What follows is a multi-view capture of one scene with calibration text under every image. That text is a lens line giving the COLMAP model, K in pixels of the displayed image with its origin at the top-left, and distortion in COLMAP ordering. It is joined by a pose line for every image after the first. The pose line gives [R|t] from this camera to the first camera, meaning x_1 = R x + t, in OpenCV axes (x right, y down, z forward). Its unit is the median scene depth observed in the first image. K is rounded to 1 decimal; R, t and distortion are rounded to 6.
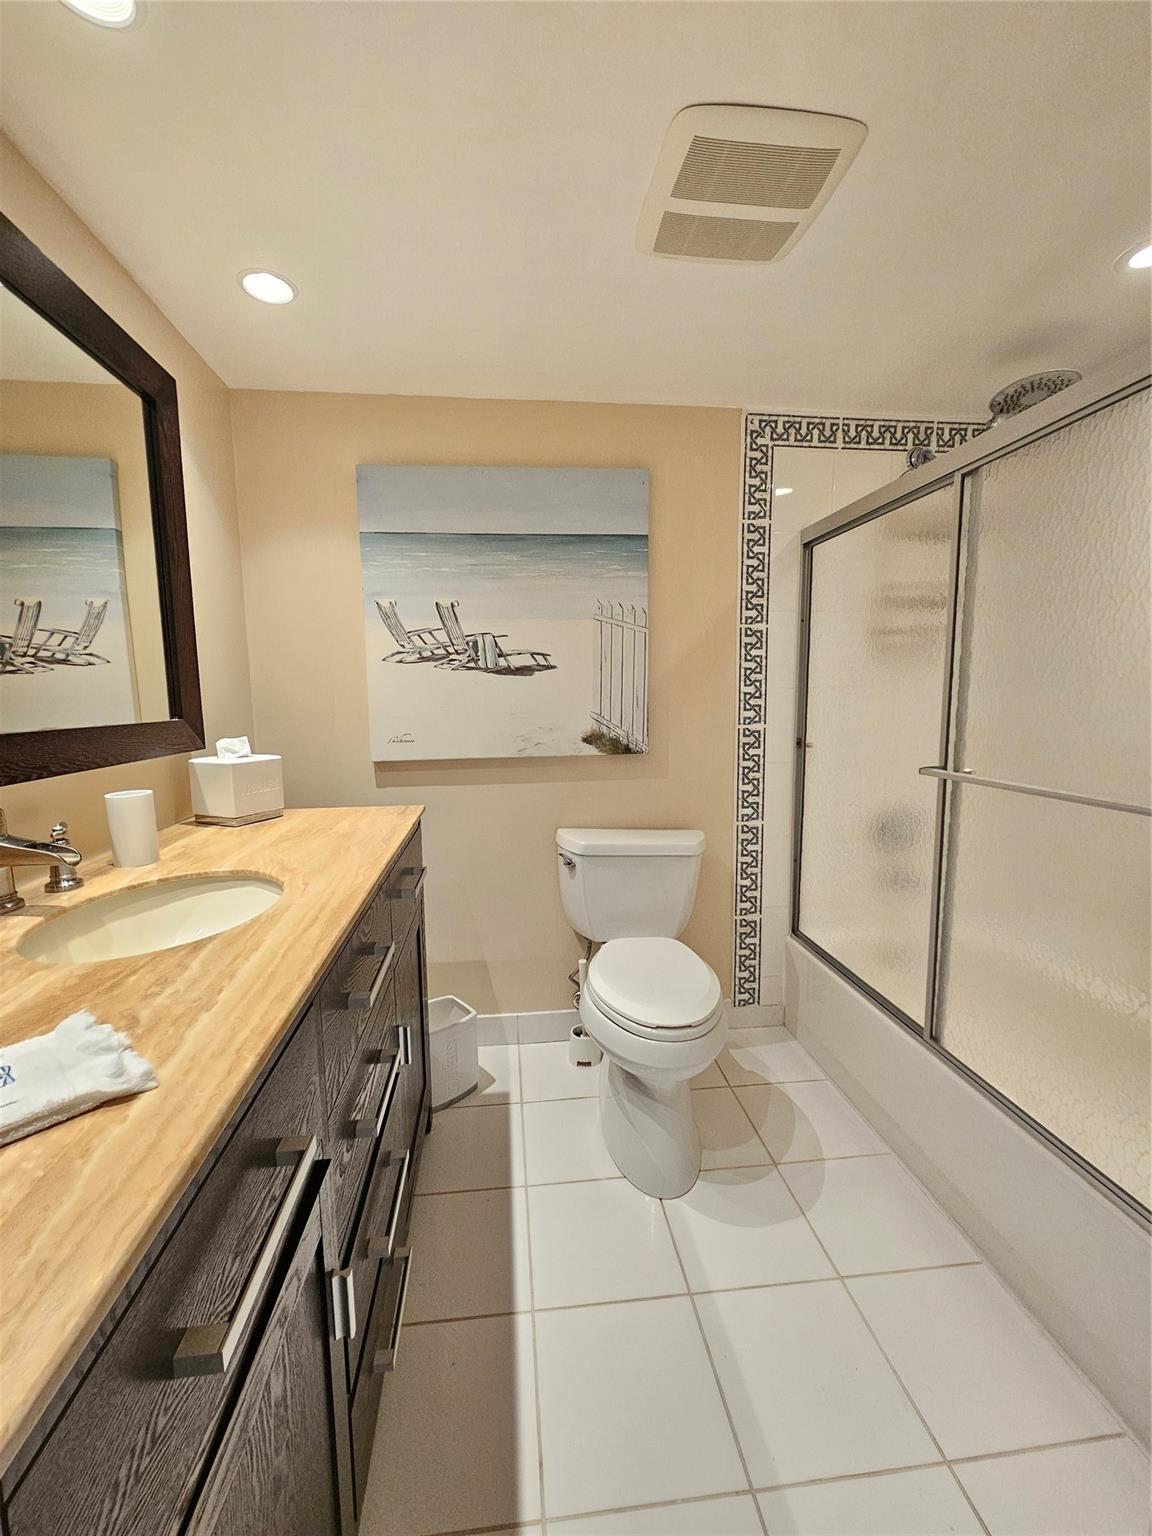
lens RADIAL K [[627.0, 0, 581.5], [0, 627.0, 716.5], [0, 0, 1]] dist [0.003217, -0.001771]
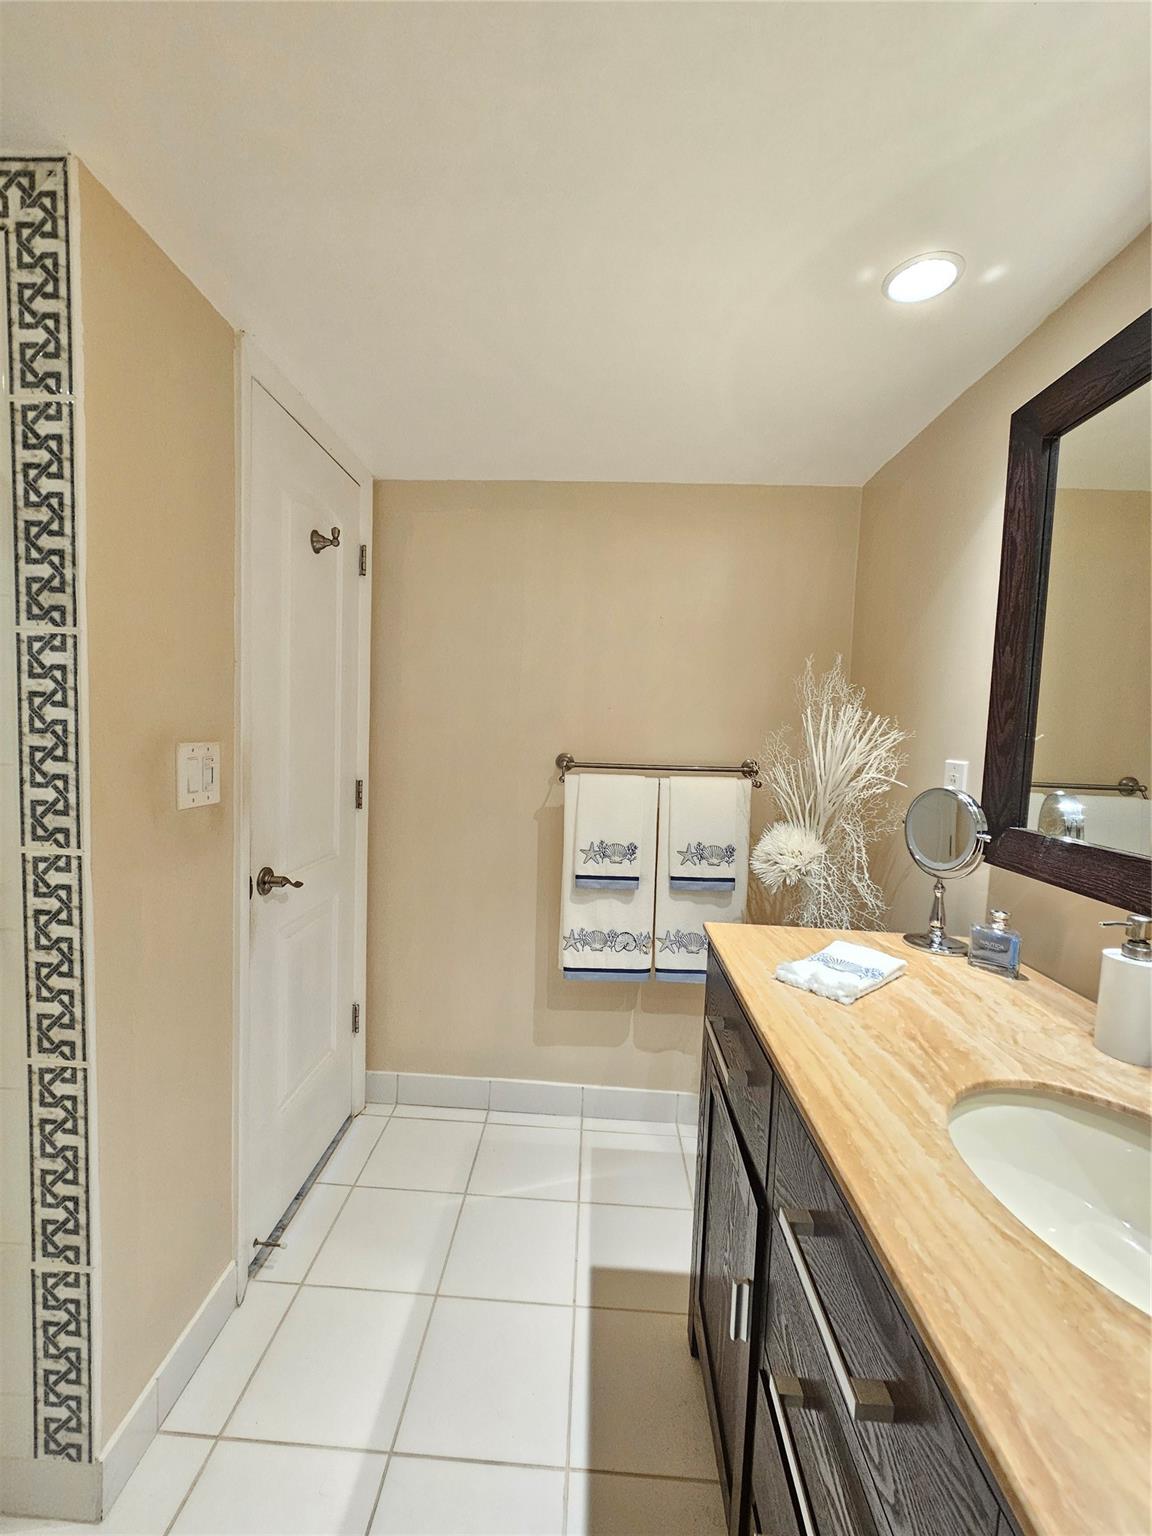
lens RADIAL K [[627.0, 0, 573.5], [0, 627.0, 767.8], [0, 0, 1]] dist [0.003217, -0.001771]
pose [[-0.985986, -0.045374, 0.160541, -0.190103], [-0.028947, 0.994237, 0.103223, -0.181064], [-0.164299, 0.097129, -0.981617, 1.815415]]
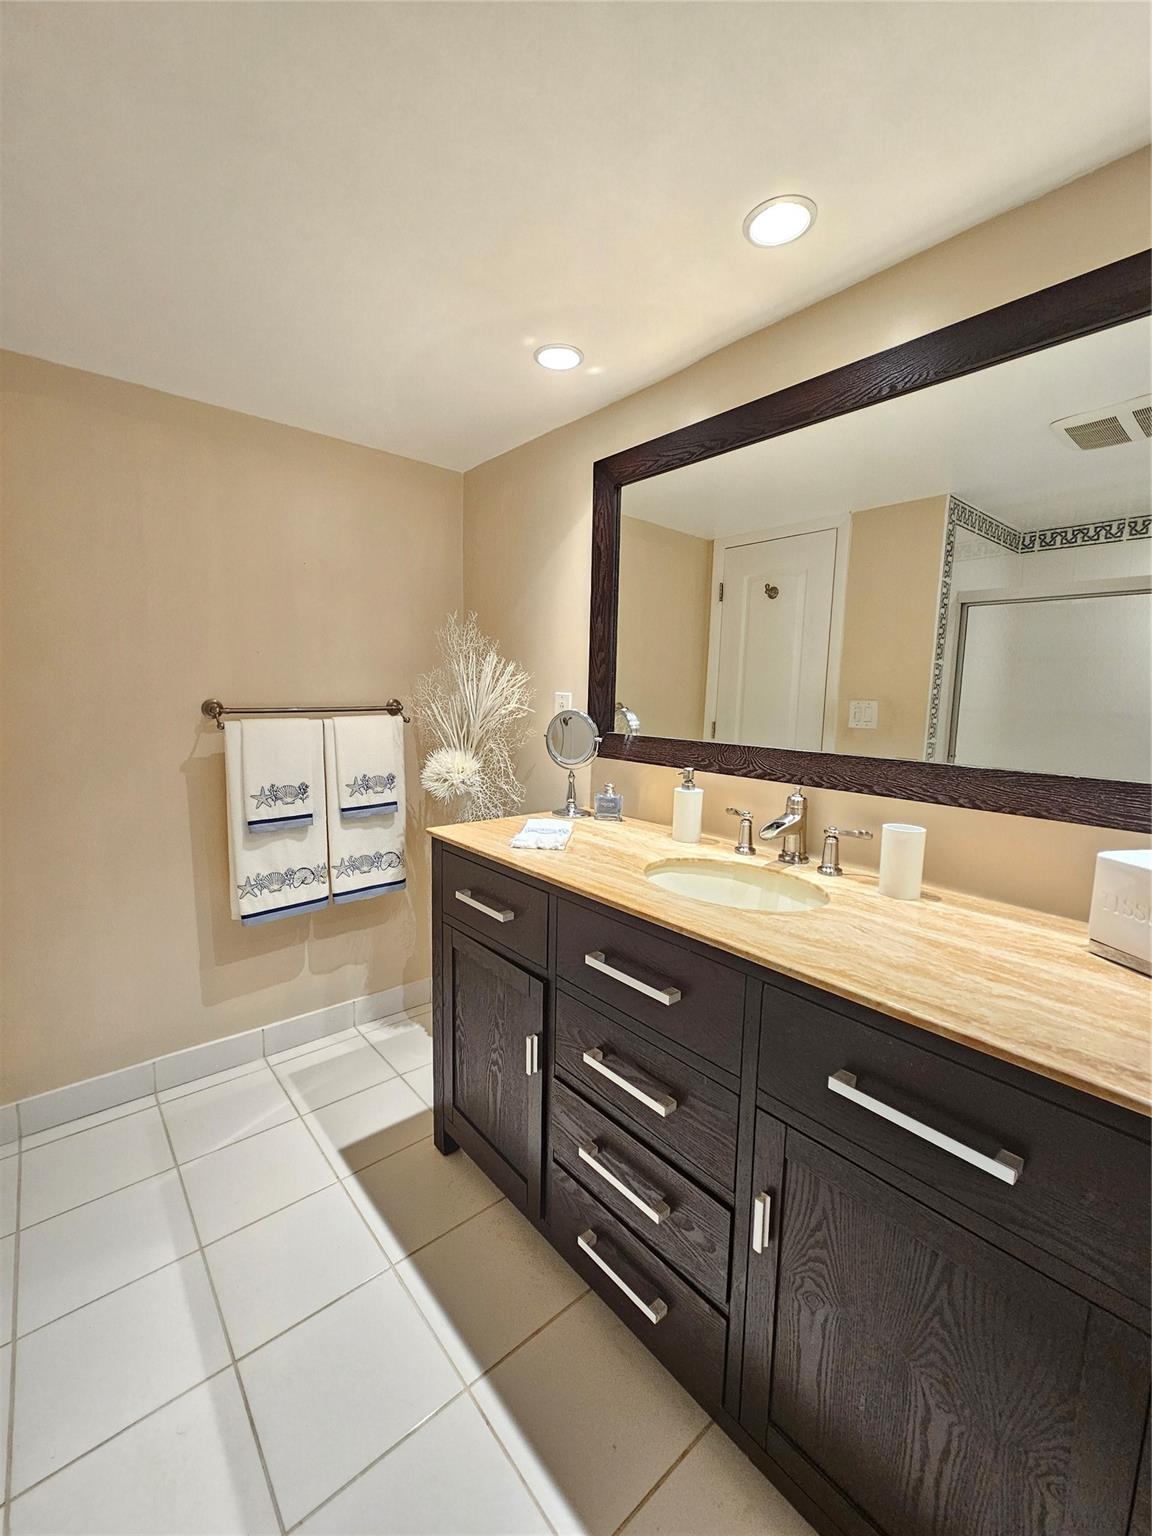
lens RADIAL K [[627.0, 0, 568.2], [0, 627.0, 767.5], [0, 0, 1]] dist [0.003217, -0.001771]
pose [[-0.833358, 0.054983, -0.549992, 0.420082], [-0.042010, 0.985861, 0.162211, -0.166401], [0.551135, 0.158285, -0.819265, 2.072182]]
